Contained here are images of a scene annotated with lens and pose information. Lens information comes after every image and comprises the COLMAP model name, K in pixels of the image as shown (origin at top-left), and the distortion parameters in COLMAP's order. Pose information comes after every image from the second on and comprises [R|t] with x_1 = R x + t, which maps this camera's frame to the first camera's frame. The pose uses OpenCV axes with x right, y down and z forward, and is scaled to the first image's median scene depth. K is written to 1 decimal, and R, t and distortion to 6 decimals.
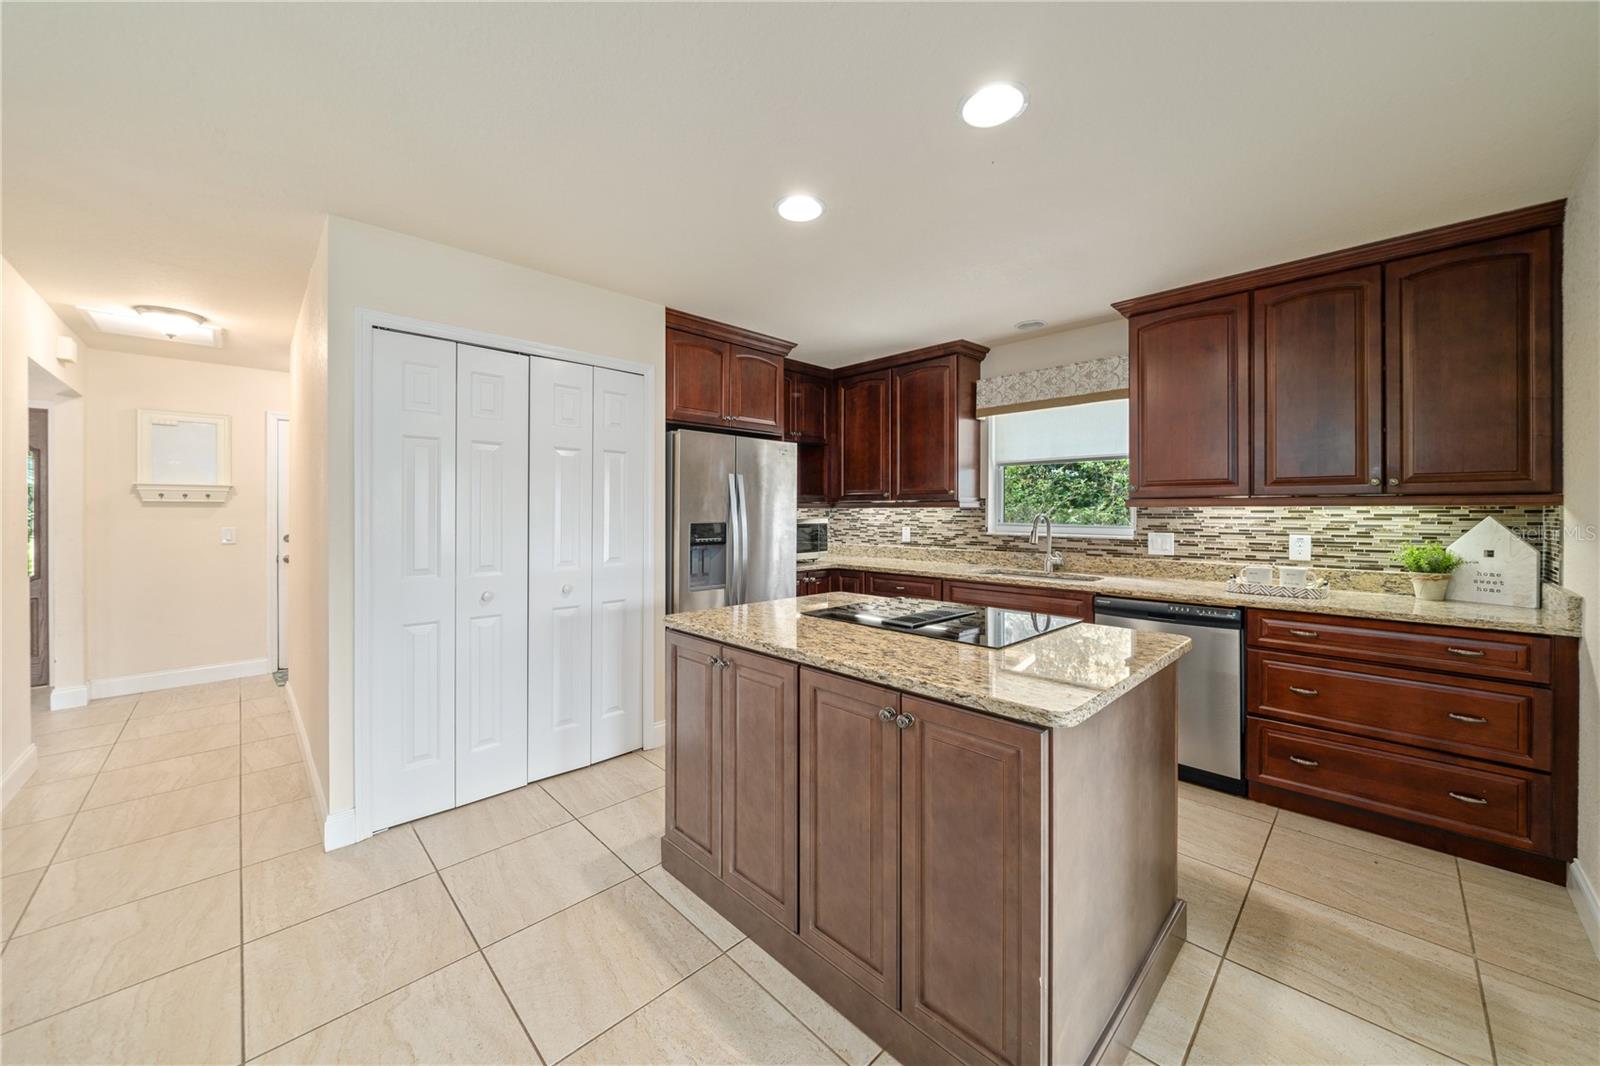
lens RADIAL K [[575.7, 0, 800.9], [0, 575.7, 512.5], [0, 0, 1]] dist [-0.009135, 0.000022]
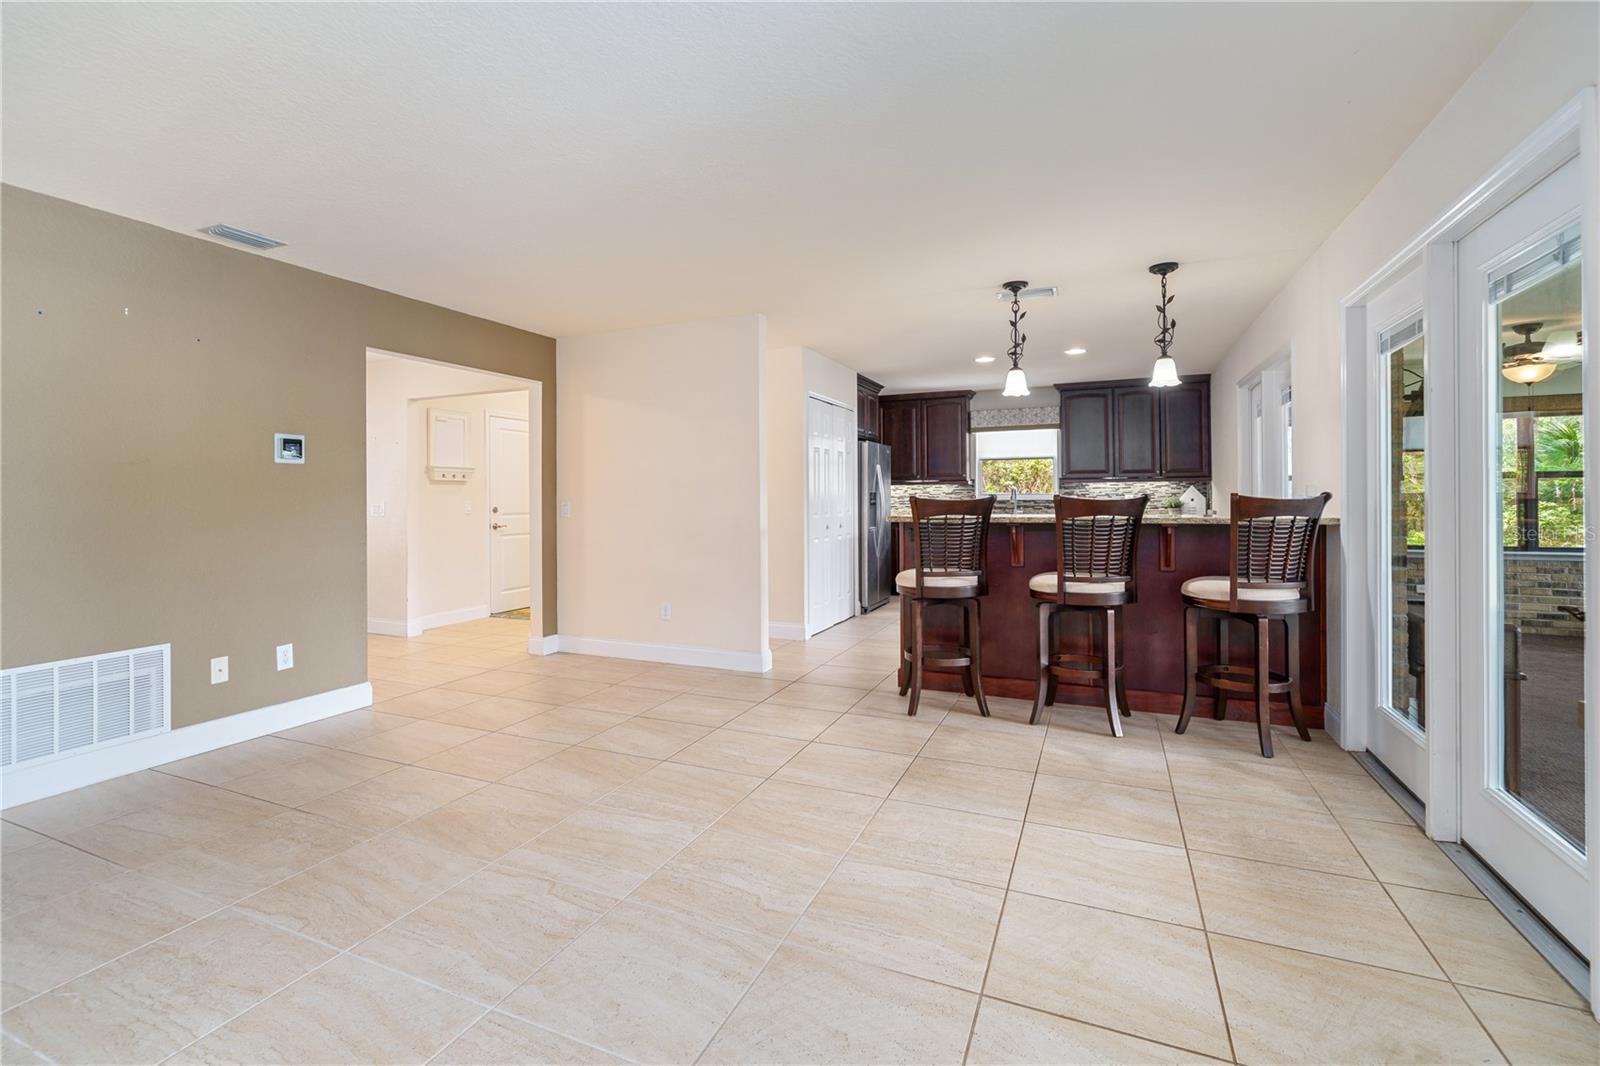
lens RADIAL K [[737.3, 0, 767.2], [0, 737.3, 493.5], [0, 0, 1]] dist [-0.000360, -0.000196]
pose [[0.932054, -0.004821, 0.362288, -1.298229], [0.008721, 0.999920, -0.009131, 0.040449], [-0.362215, 0.011670, 0.932022, -1.026344]]
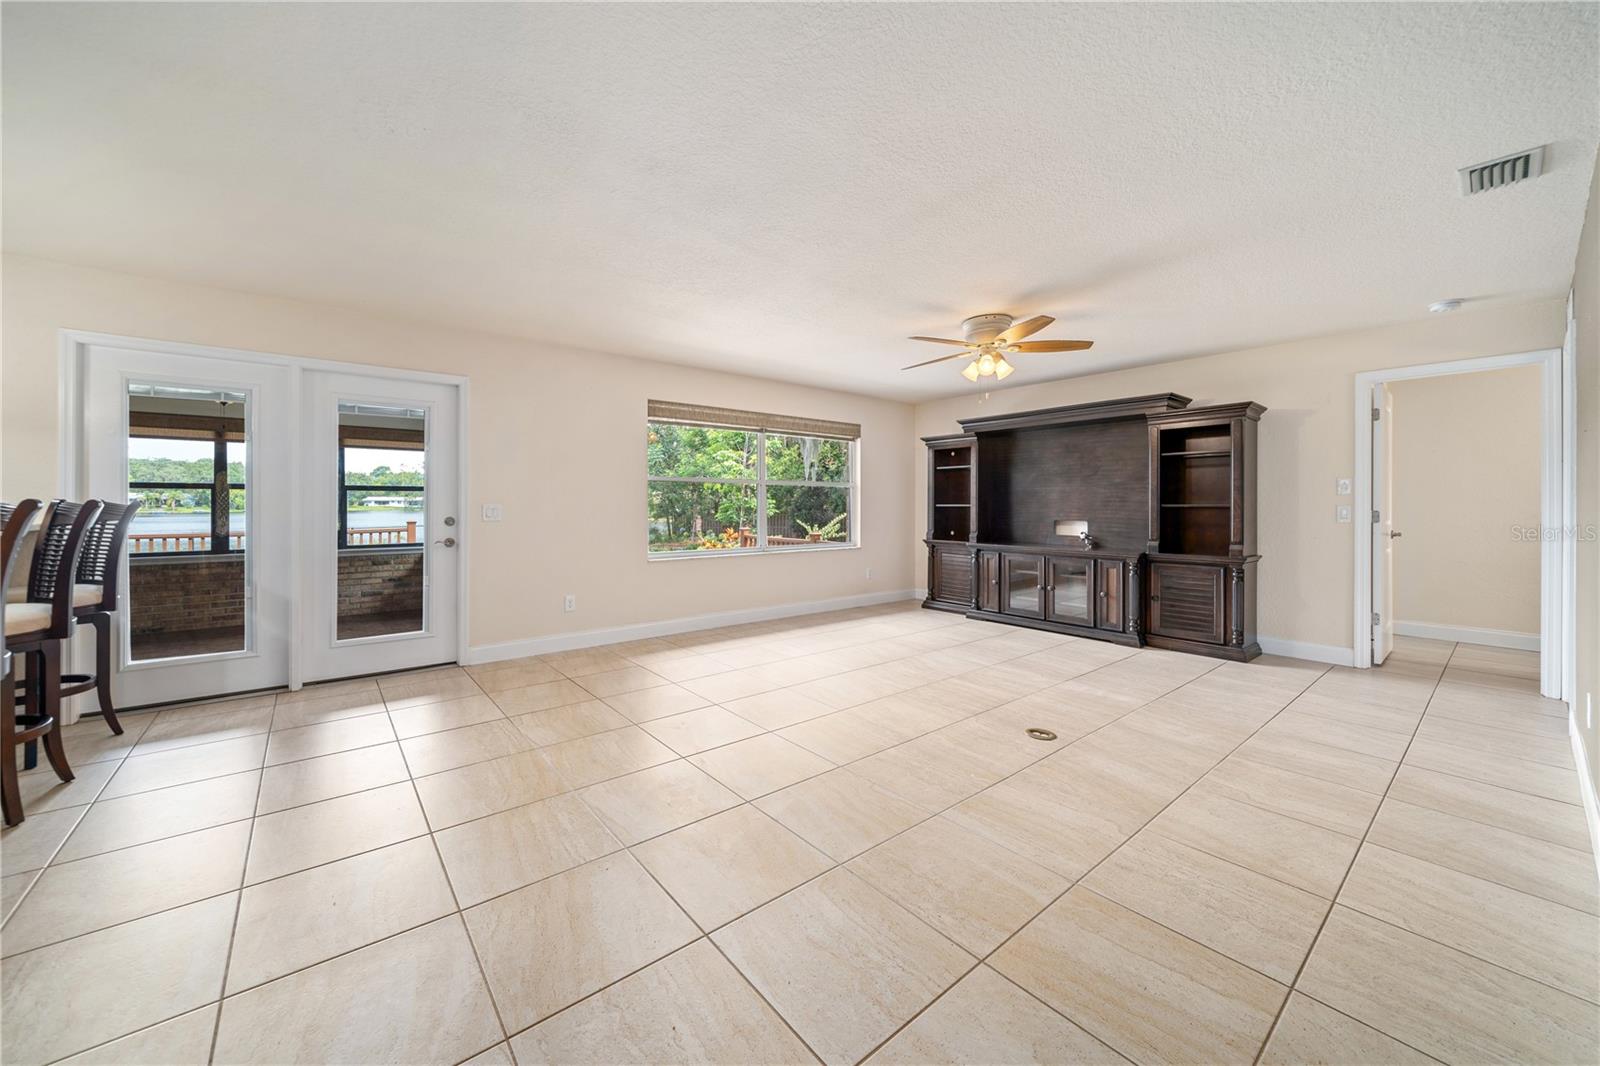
lens RADIAL K [[589.8, 0, 762.1], [0, 589.8, 506.0], [0, 0, 1]] dist [0.001116, 0.000060]
pose [[-0.992904, -0.002042, 0.118903, -1.388228], [-0.001015, 0.999962, 0.008699, 0.035915], [-0.118916, 0.008517, -0.992868, 0.453987]]
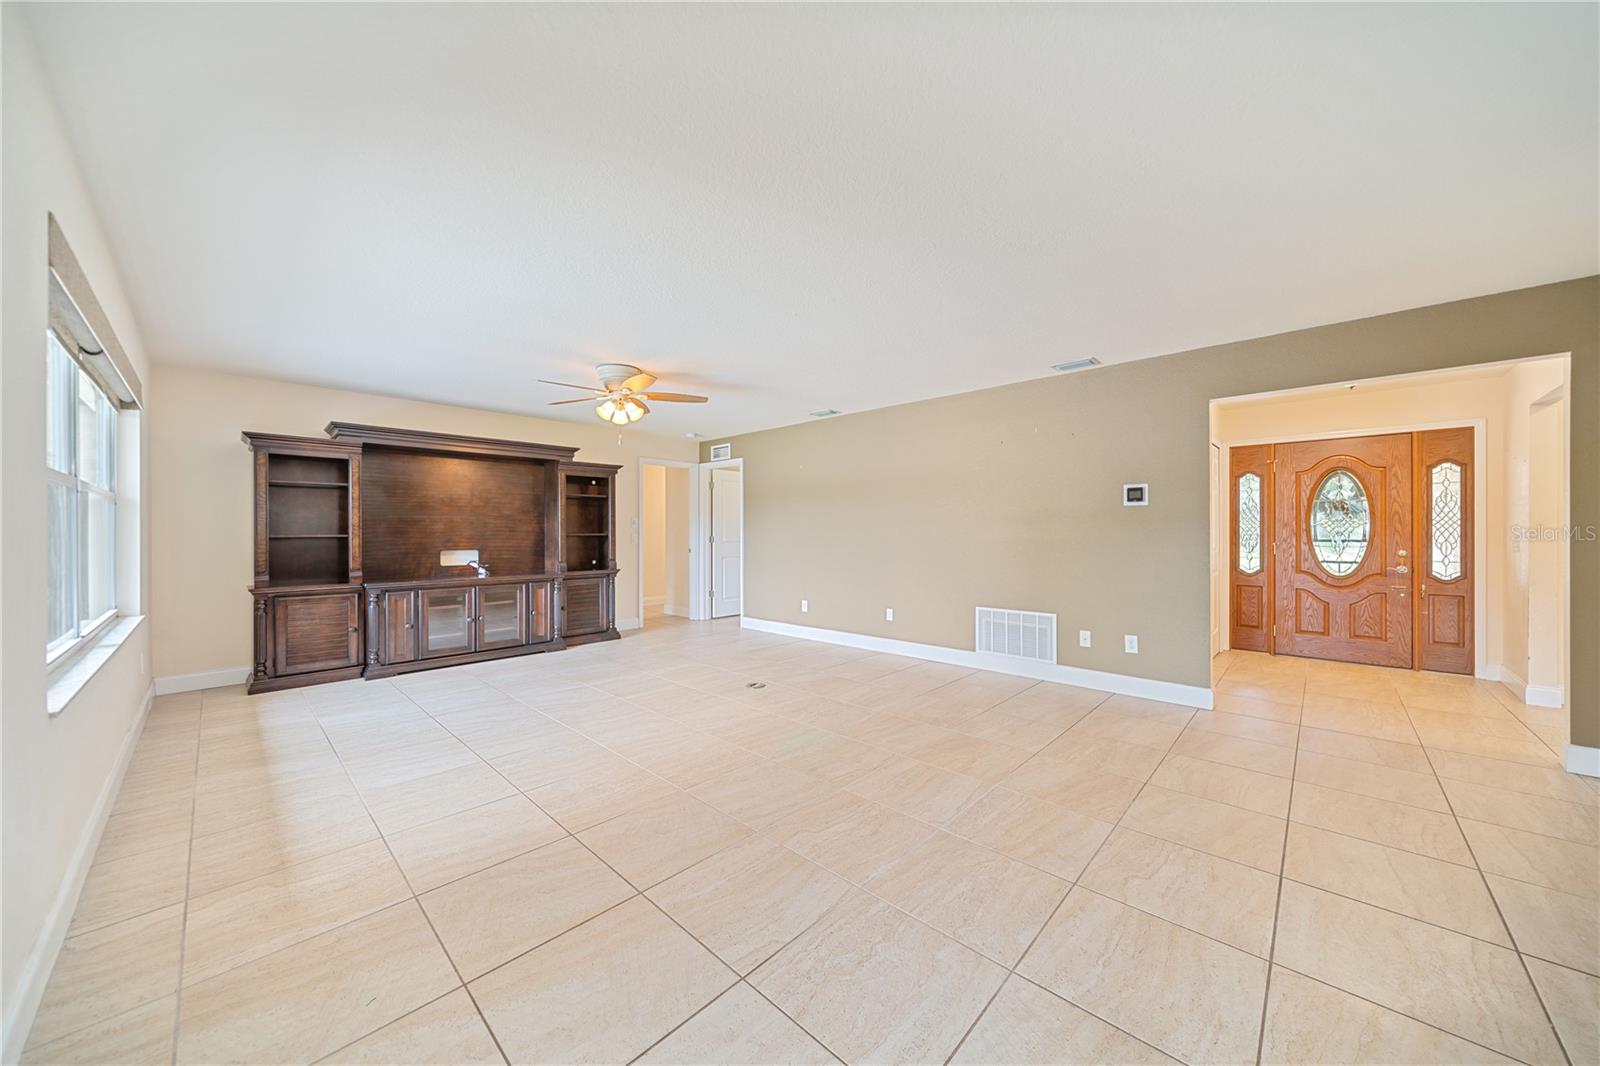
lens RADIAL K [[562.1, 0, 808.4], [0, 562.1, 528.6], [0, 0, 1]] dist [-0.007322, 0.000219]
pose [[0.048185, -0.007529, -0.998810, -0.390011], [-0.003668, 0.999964, -0.007715, 0.038658], [0.998832, 0.004036, 0.048155, -0.440947]]
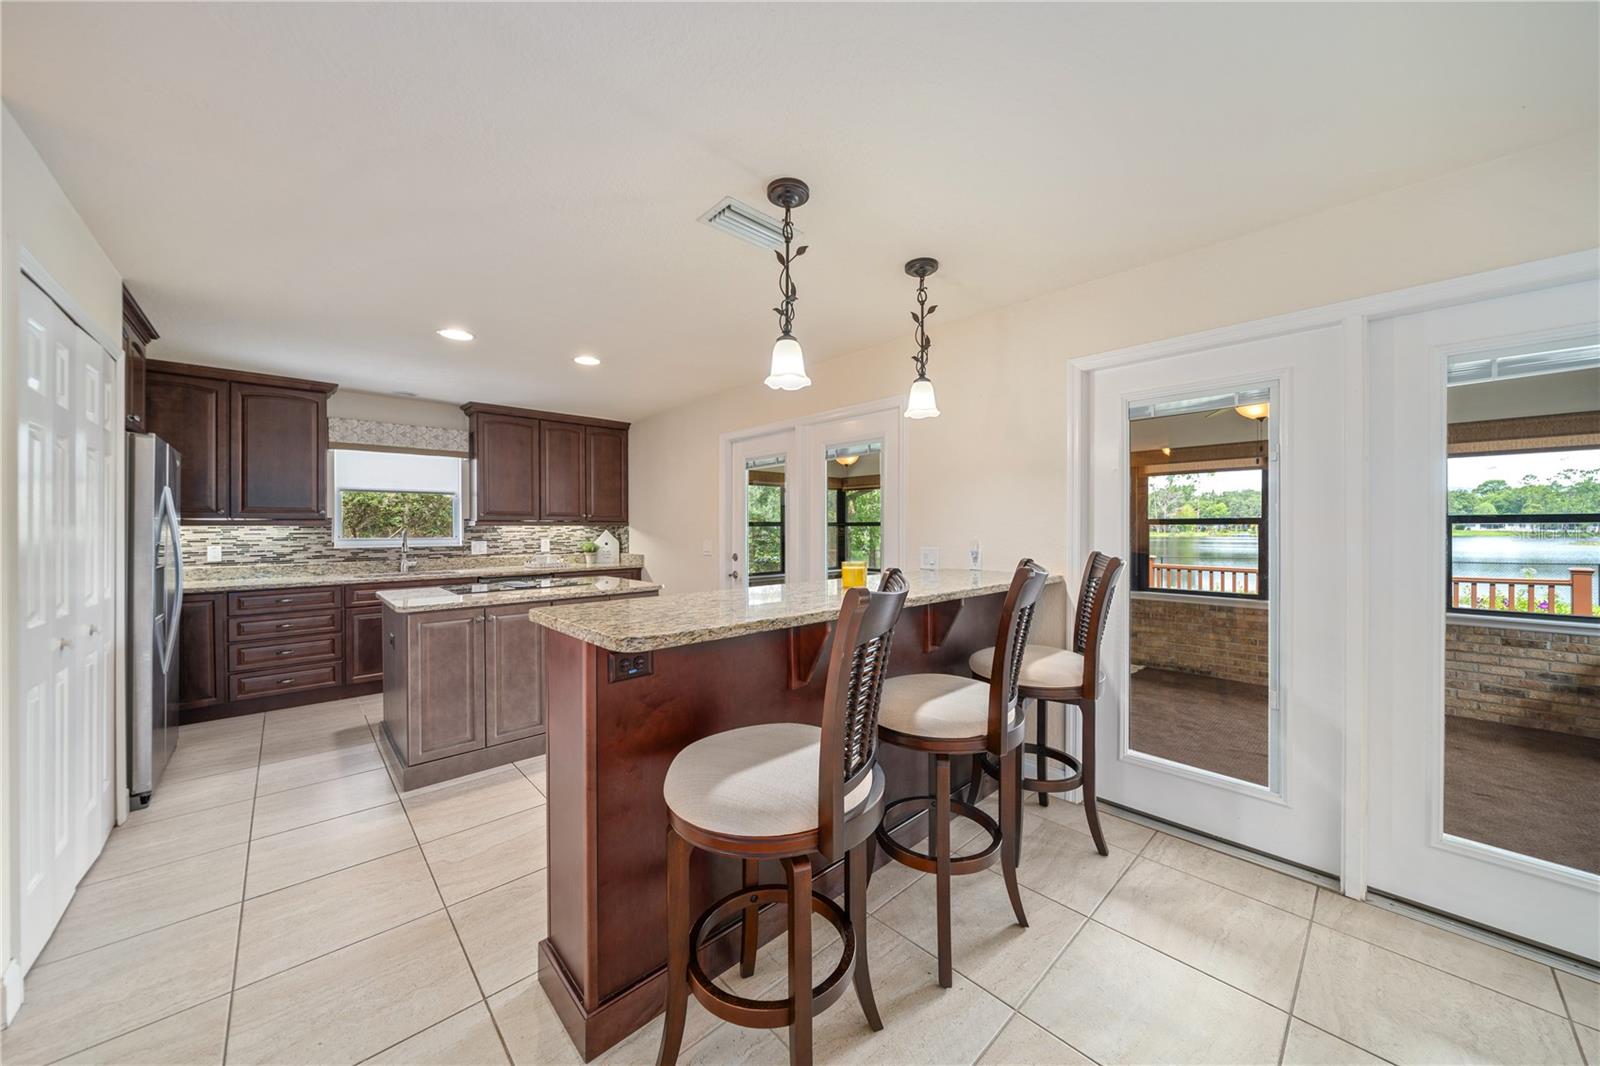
lens RADIAL K [[556.3, 0, 807.9], [0, 556.3, 526.9], [0, 0, 1]] dist [-0.005475, 0.000023]
pose [[0.013506, 0.000606, 0.999909, -0.969524], [0.006445, 0.999979, -0.000693, 0.000824], [-0.999888, 0.006453, 0.013502, 0.017016]]
